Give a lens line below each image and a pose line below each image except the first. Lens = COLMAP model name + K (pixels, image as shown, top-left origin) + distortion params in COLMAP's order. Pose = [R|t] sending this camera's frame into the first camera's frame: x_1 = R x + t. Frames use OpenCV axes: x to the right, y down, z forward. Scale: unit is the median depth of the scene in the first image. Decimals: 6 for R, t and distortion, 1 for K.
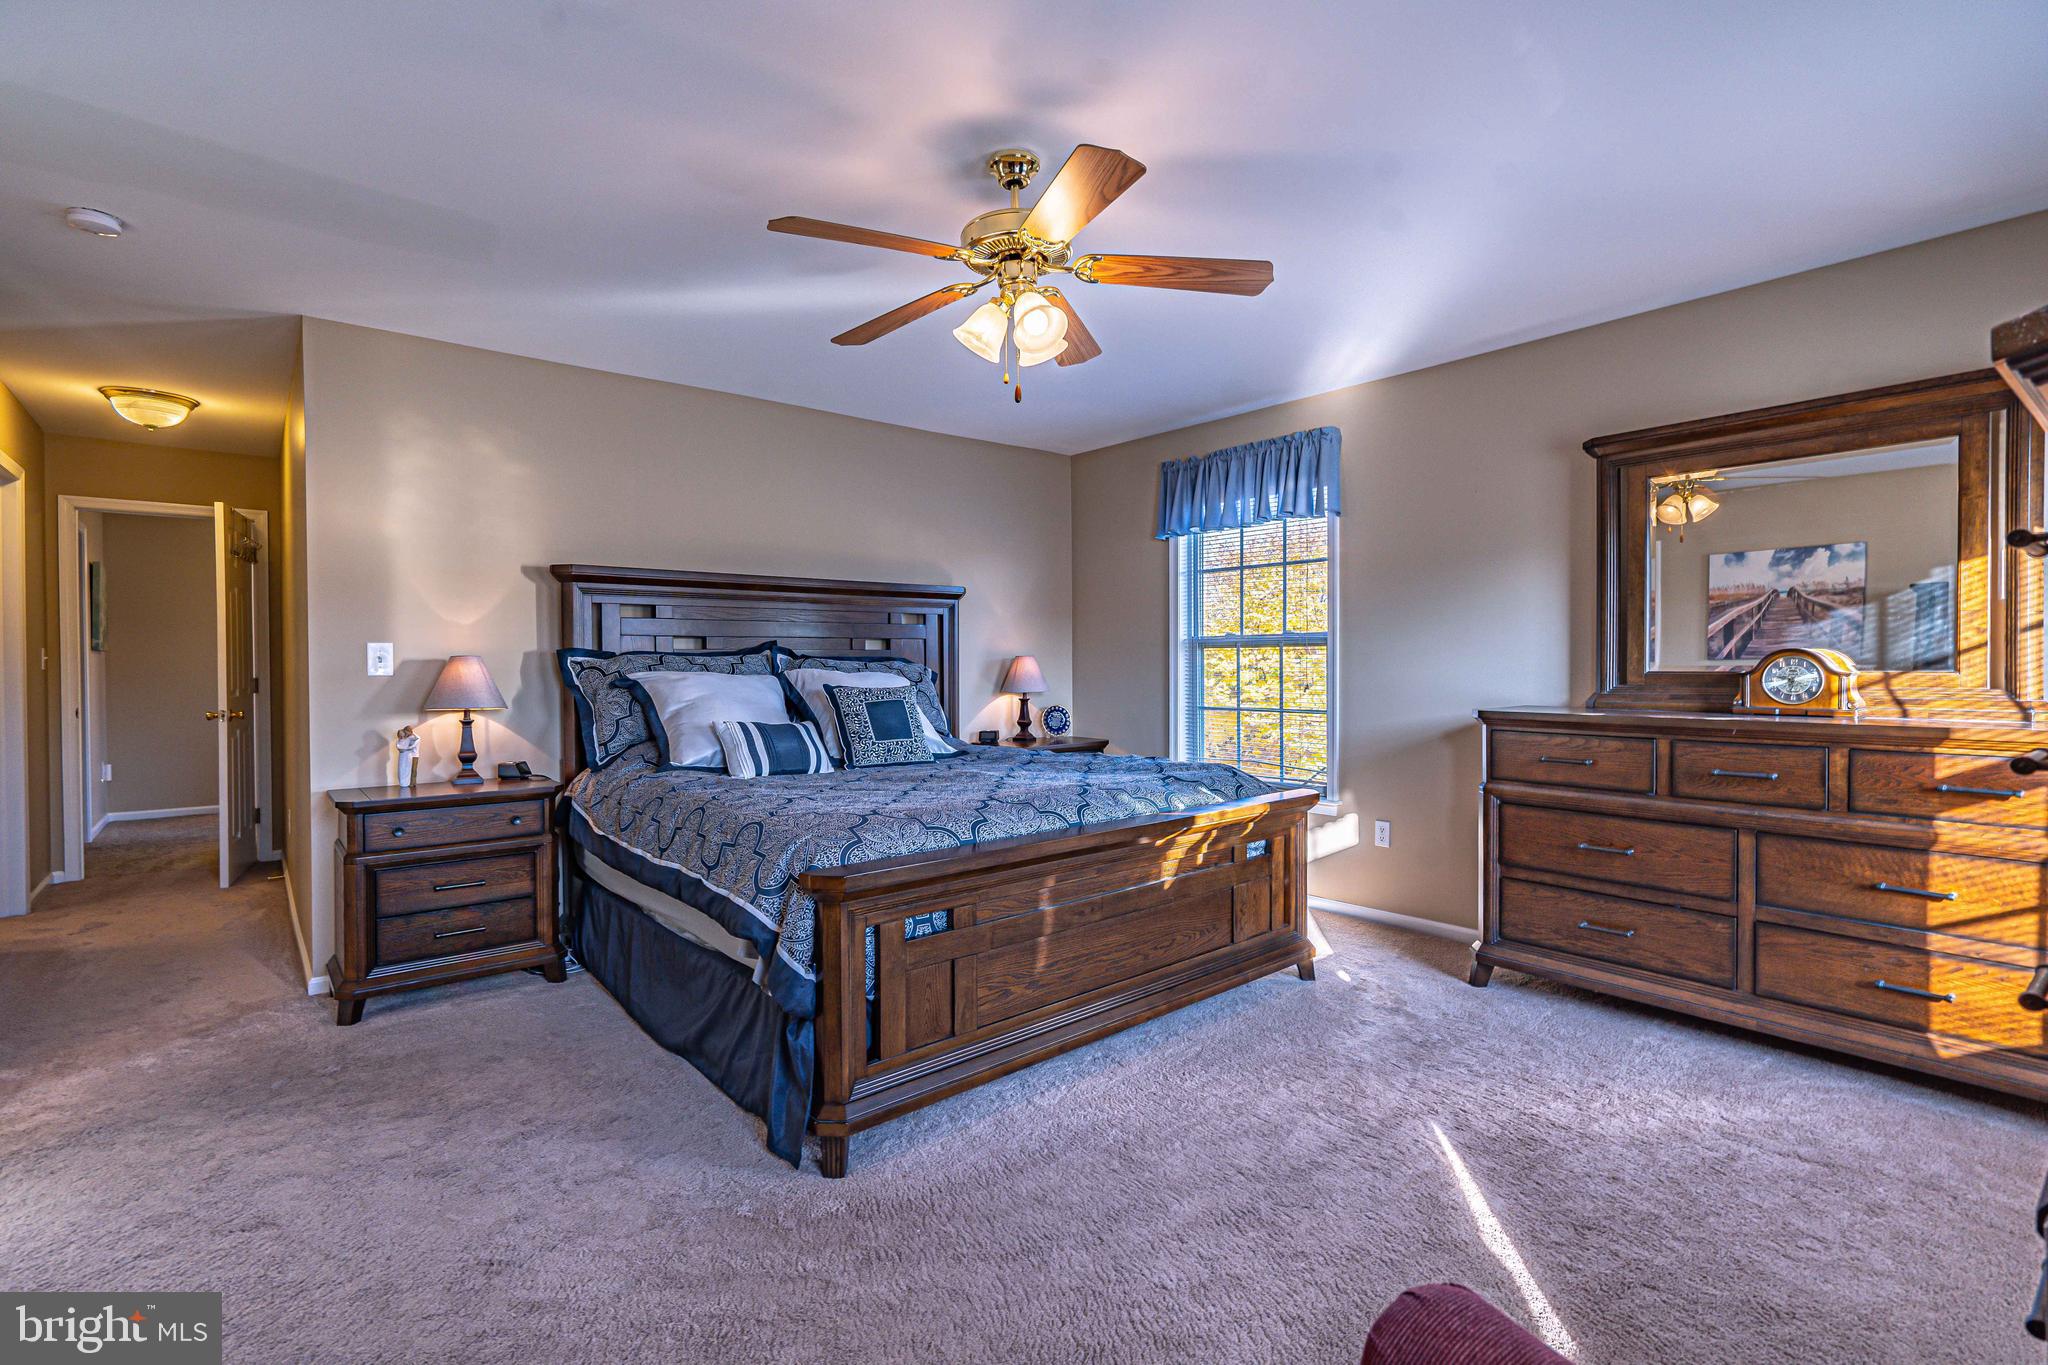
lens RADIAL K [[944.2, 0, 1021.0], [0, 944.2, 666.3], [0, 0, 1]] dist [-0.004383, 0.003026]
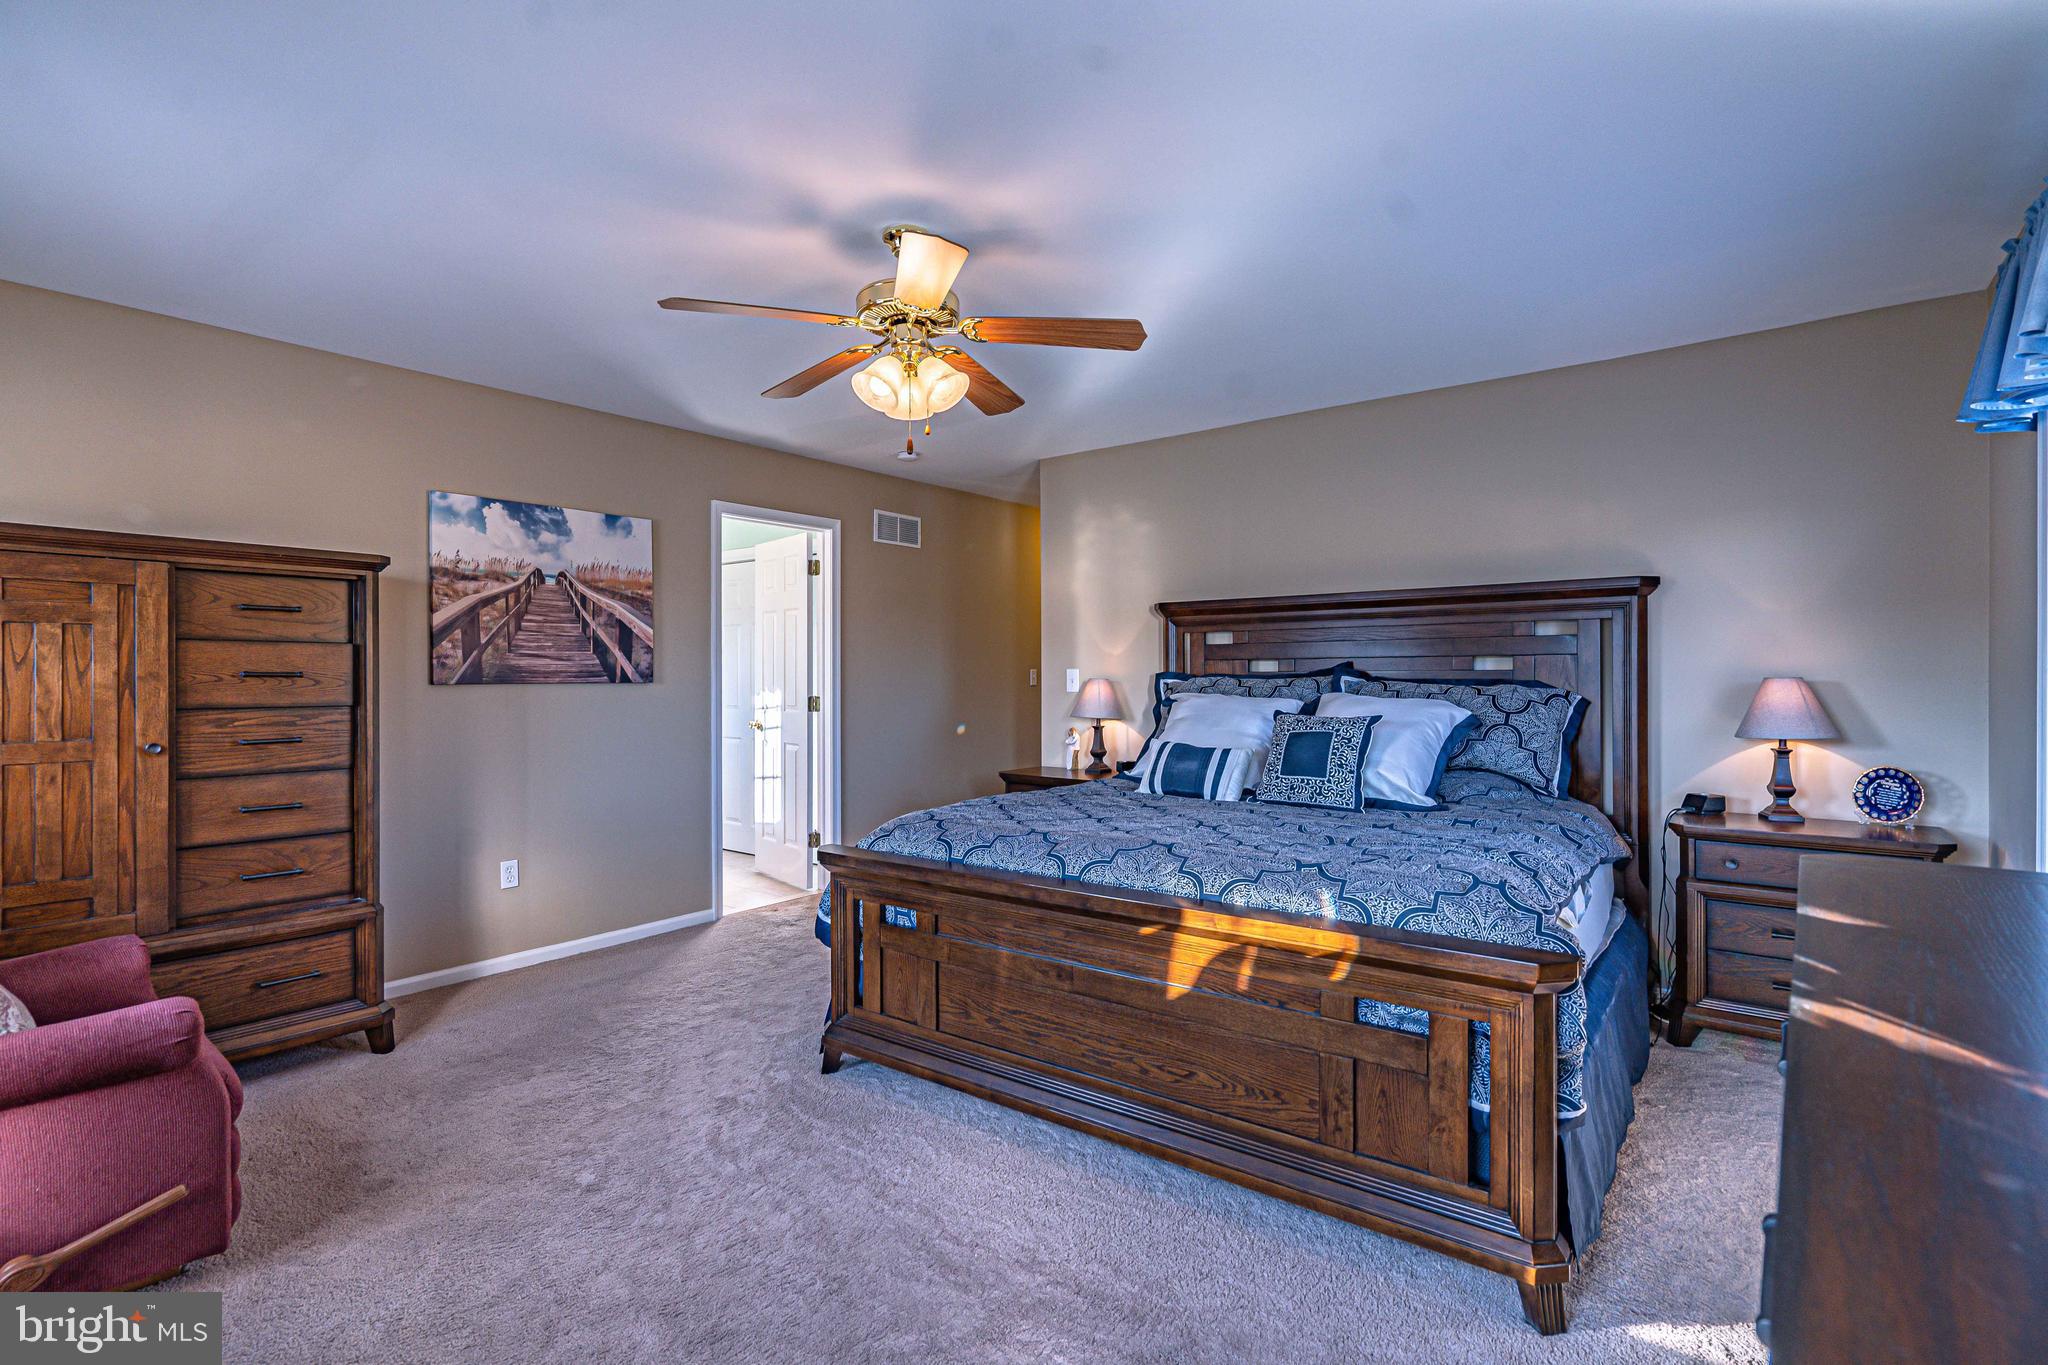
lens RADIAL K [[944.2, 0, 1020.2], [0, 944.2, 685.5], [0, 0, 1]] dist [-0.004383, 0.003026]
pose [[0.225456, 0.009100, -0.974211, 0.644996], [-0.011671, 0.999910, 0.006639, -0.007430], [0.974183, 0.009873, 0.225542, 0.554755]]
